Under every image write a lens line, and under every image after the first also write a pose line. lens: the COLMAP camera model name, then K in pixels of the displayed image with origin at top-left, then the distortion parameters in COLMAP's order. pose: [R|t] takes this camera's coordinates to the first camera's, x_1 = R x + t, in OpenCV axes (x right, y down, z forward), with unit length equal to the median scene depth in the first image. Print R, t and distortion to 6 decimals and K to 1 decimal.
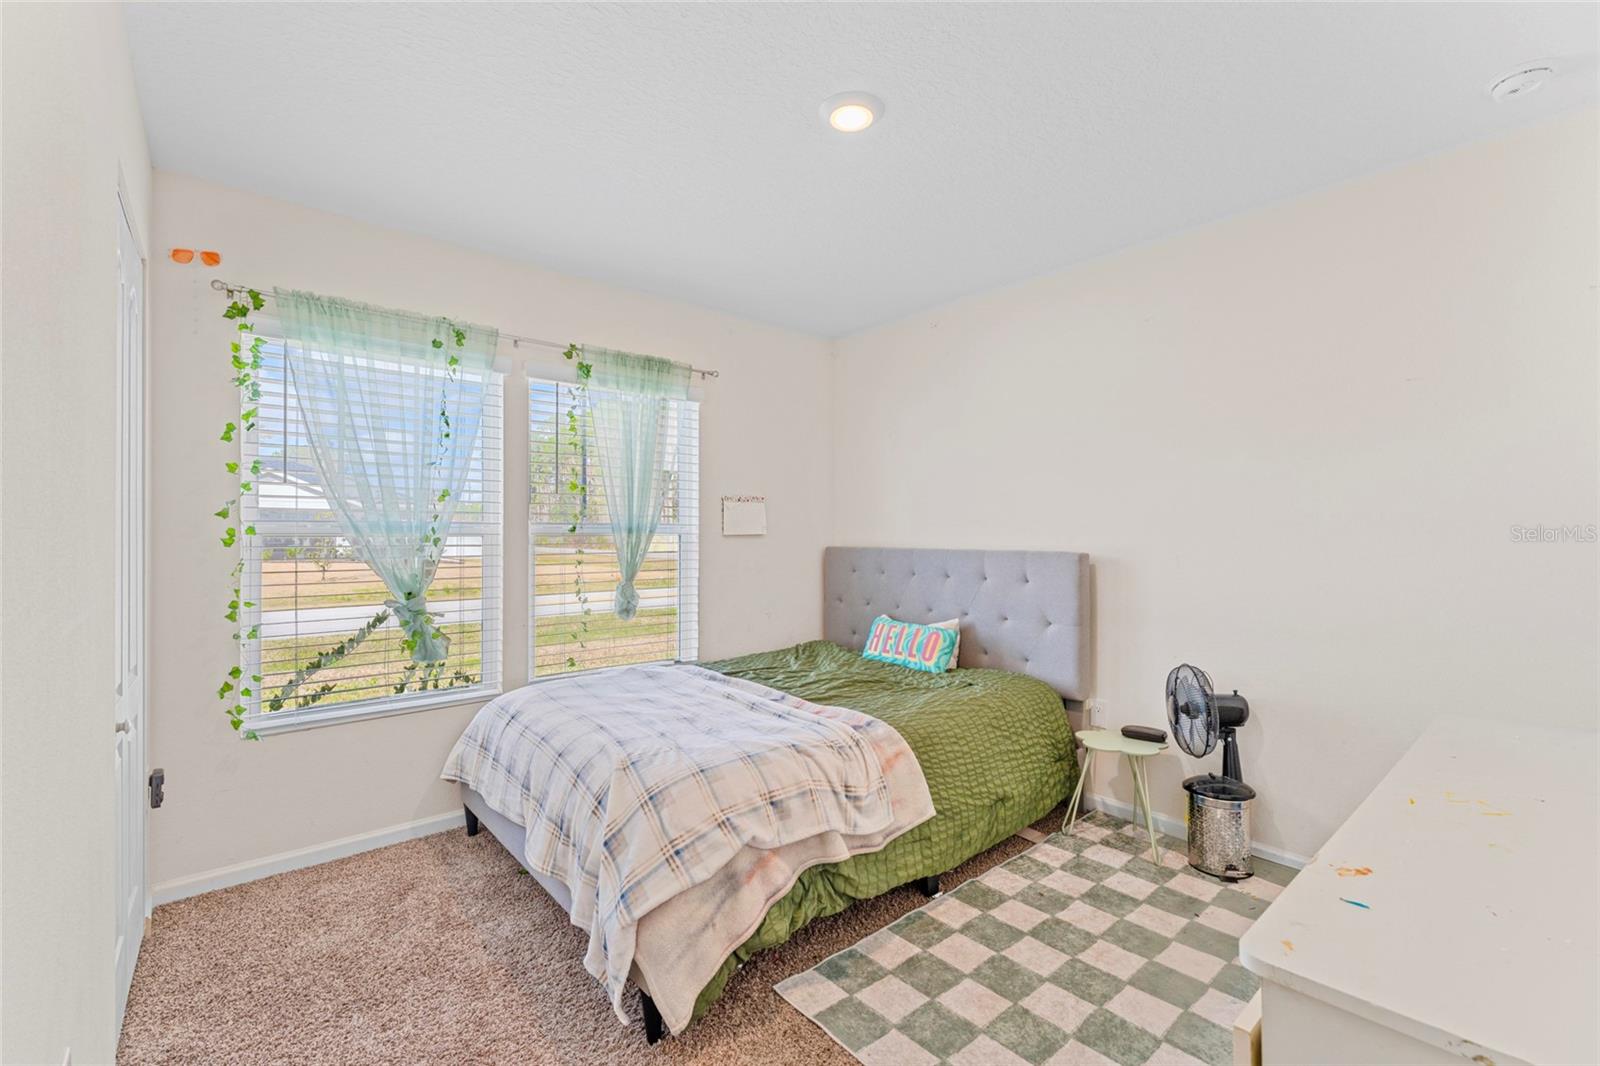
lens RADIAL K [[693.0, 0, 801.9], [0, 693.0, 541.6], [0, 0, 1]] dist [-0.001032, -0.000372]
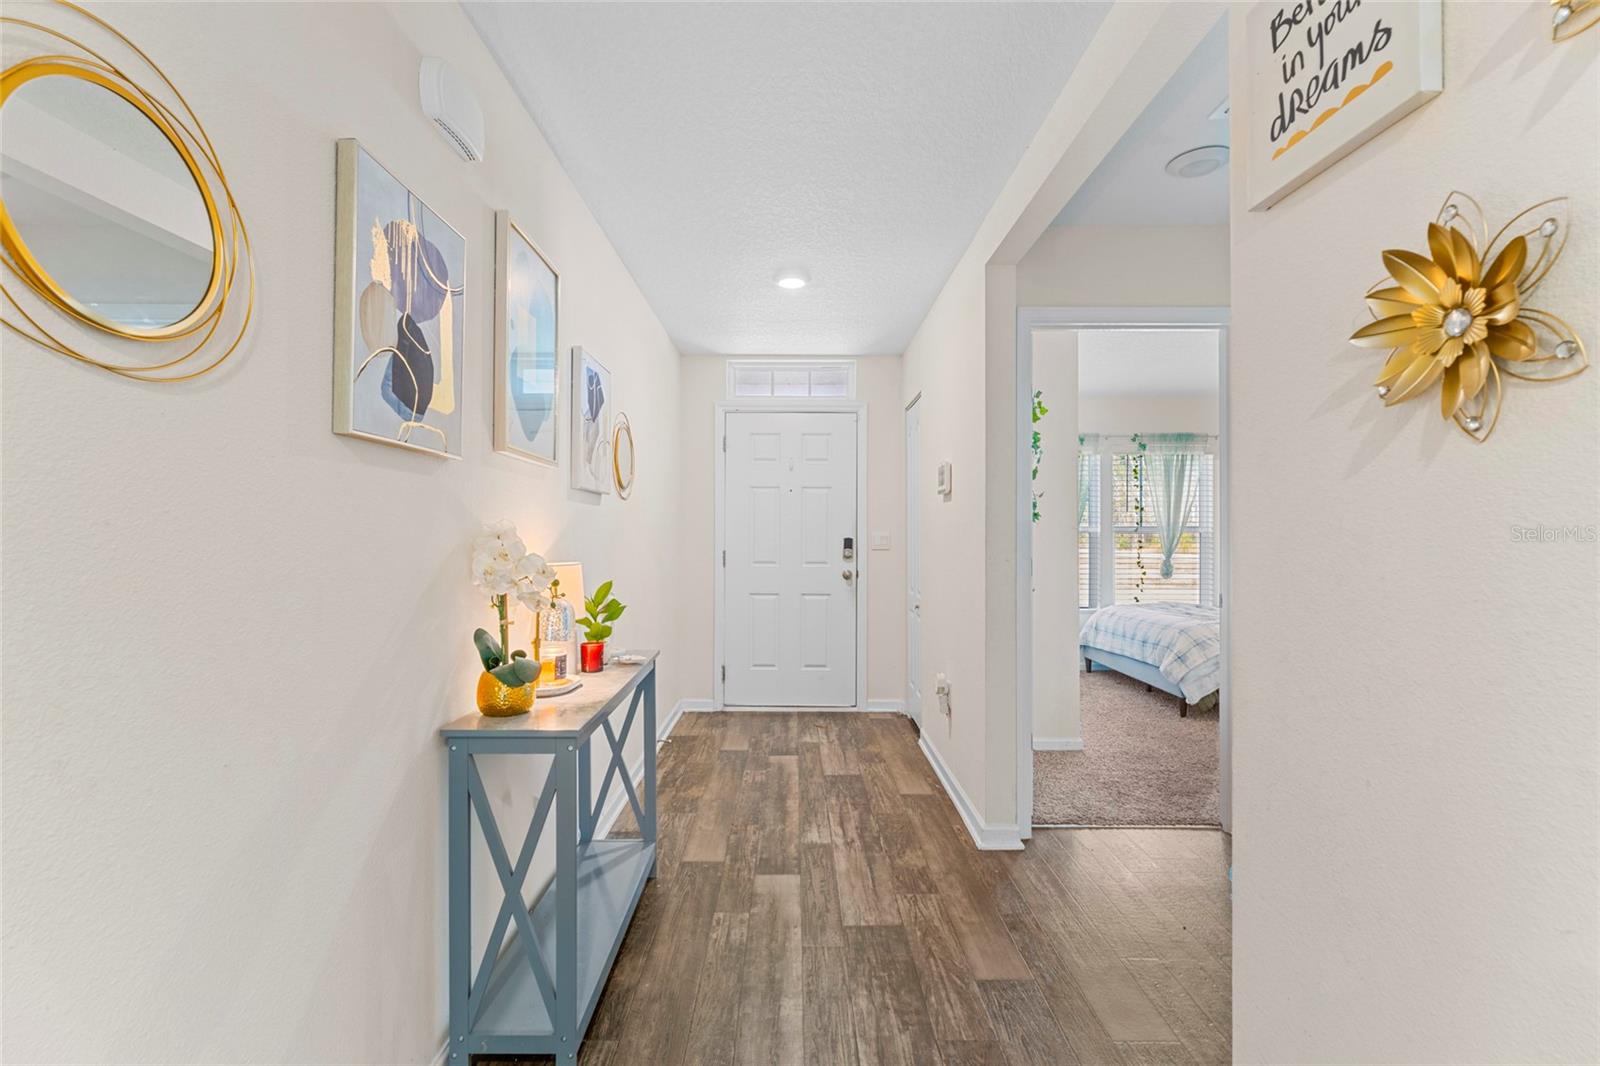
lens RADIAL K [[693.0, 0, 808.6], [0, 693.0, 529.7], [0, 0, 1]] dist [-0.001032, -0.000372]
pose [[0.750481, -0.000669, -0.660891, 0.257916], [-0.000800, 0.999998, -0.001920, -0.014472], [0.660891, 0.001970, 0.750479, -1.043615]]
